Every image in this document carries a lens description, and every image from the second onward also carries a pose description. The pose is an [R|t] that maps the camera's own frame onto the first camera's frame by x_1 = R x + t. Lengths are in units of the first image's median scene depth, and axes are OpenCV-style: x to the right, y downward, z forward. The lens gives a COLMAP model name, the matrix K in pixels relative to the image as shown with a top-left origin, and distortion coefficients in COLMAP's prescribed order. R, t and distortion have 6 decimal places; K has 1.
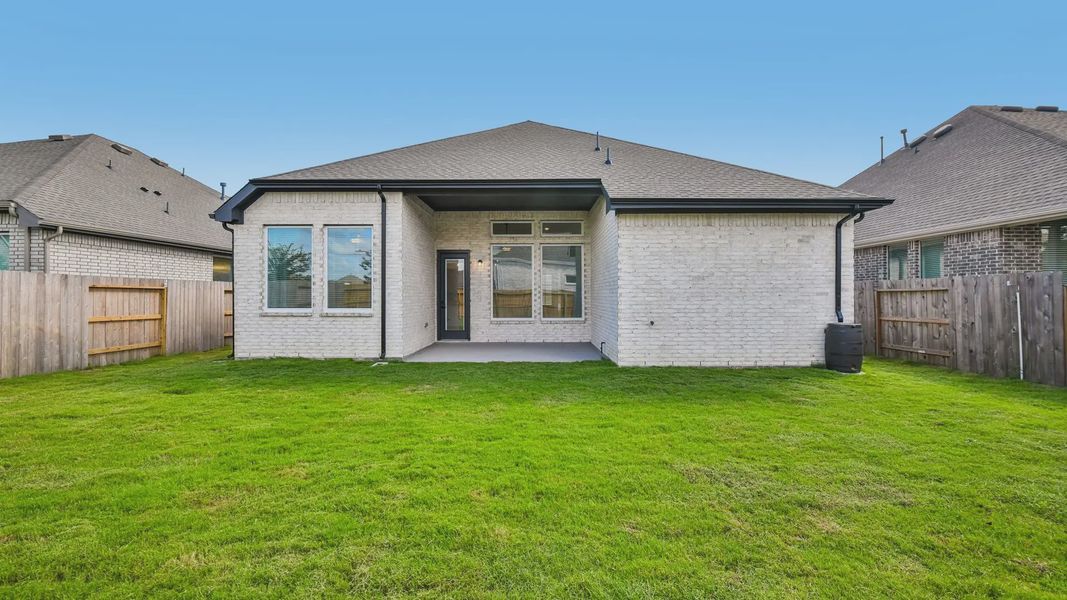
lens RADIAL K [[503.1, 0, 532.8], [0, 503.1, 279.6], [0, 0, 1]] dist [-0.003009, -0.001613]
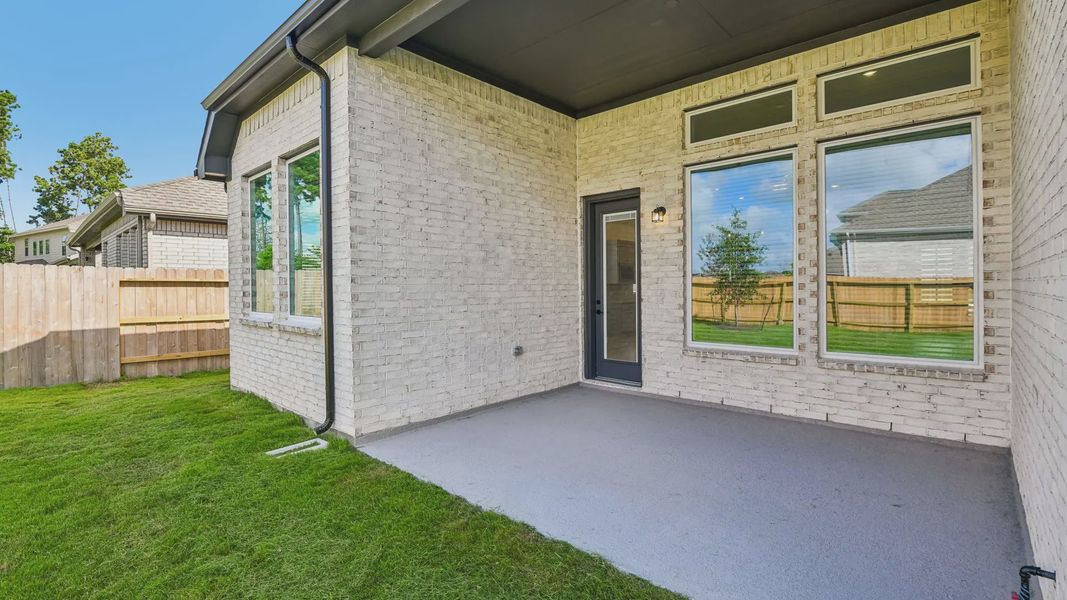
lens RADIAL K [[483.1, 0, 533.5], [0, 483.1, 300.0], [0, 0, 1]] dist [-0.011759, -0.000558]
pose [[0.735810, 0.013474, -0.677054, 0.130399], [0.027406, 0.998390, 0.049653, 0.022867], [0.676634, -0.055091, 0.734256, 0.813830]]
